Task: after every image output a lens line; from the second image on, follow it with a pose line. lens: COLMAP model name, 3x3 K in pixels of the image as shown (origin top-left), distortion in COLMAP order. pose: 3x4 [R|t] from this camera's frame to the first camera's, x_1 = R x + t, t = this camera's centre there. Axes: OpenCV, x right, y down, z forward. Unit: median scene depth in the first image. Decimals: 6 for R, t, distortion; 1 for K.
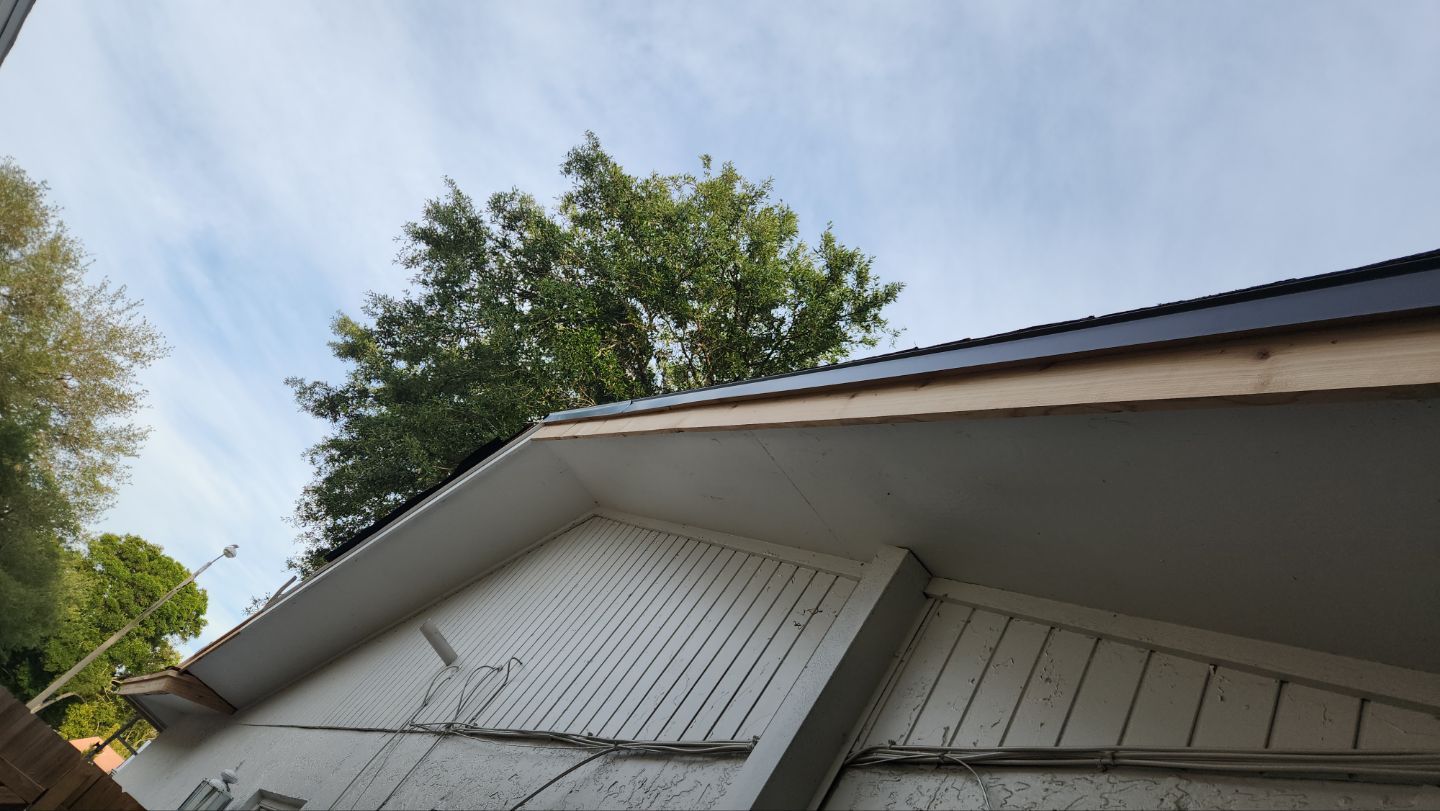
lens RADIAL K [[942.4, 0, 693.8], [0, 942.4, 423.1], [0, 0, 1]] dist [0.073828, -0.070687]
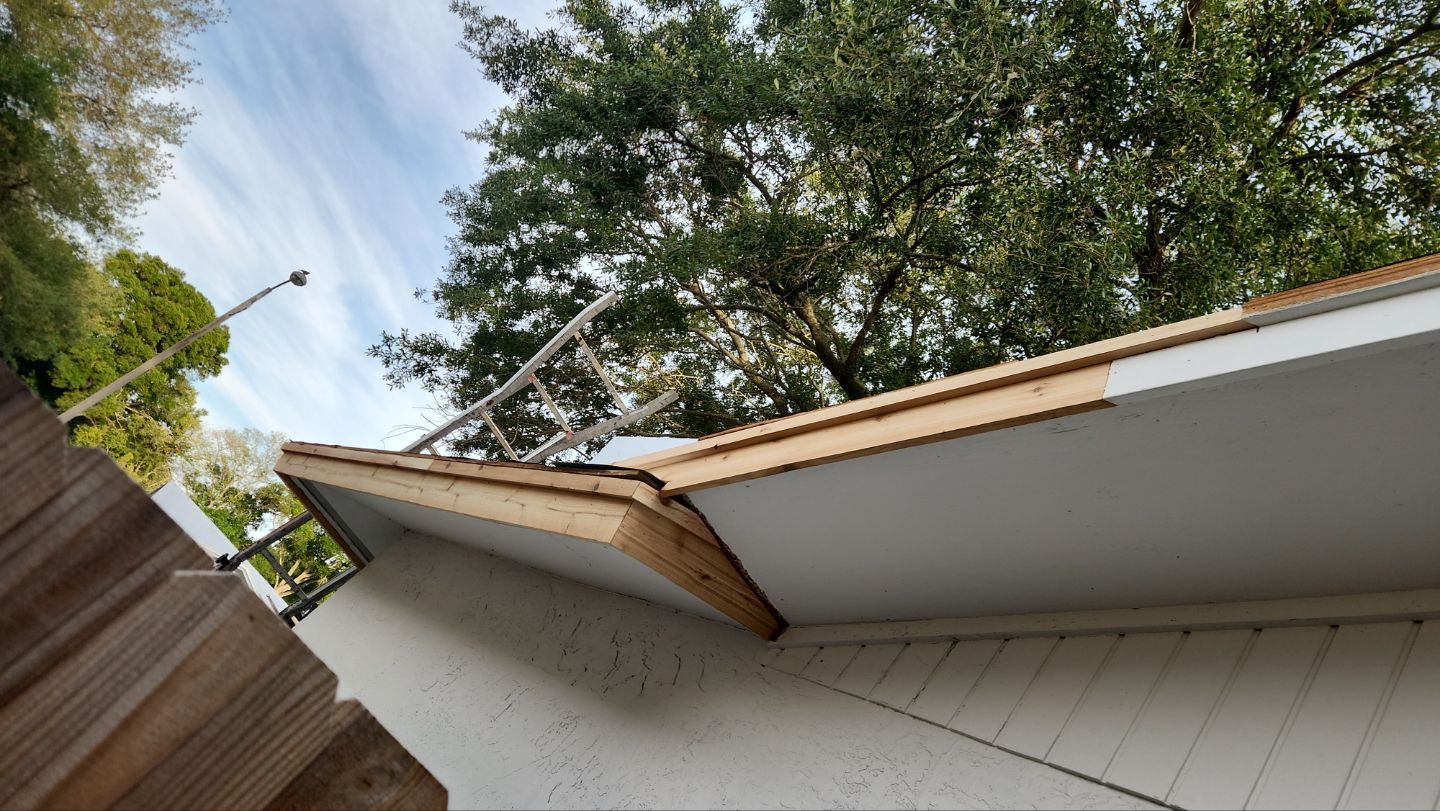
lens RADIAL K [[955.6, 0, 697.7], [0, 955.6, 414.9], [0, 0, 1]] dist [0.073267, -0.072507]
pose [[0.988558, 0.150658, 0.007405, -0.063016], [-0.149481, 0.971899, 0.181847, 0.021207], [0.020200, -0.180873, 0.983299, 0.083824]]
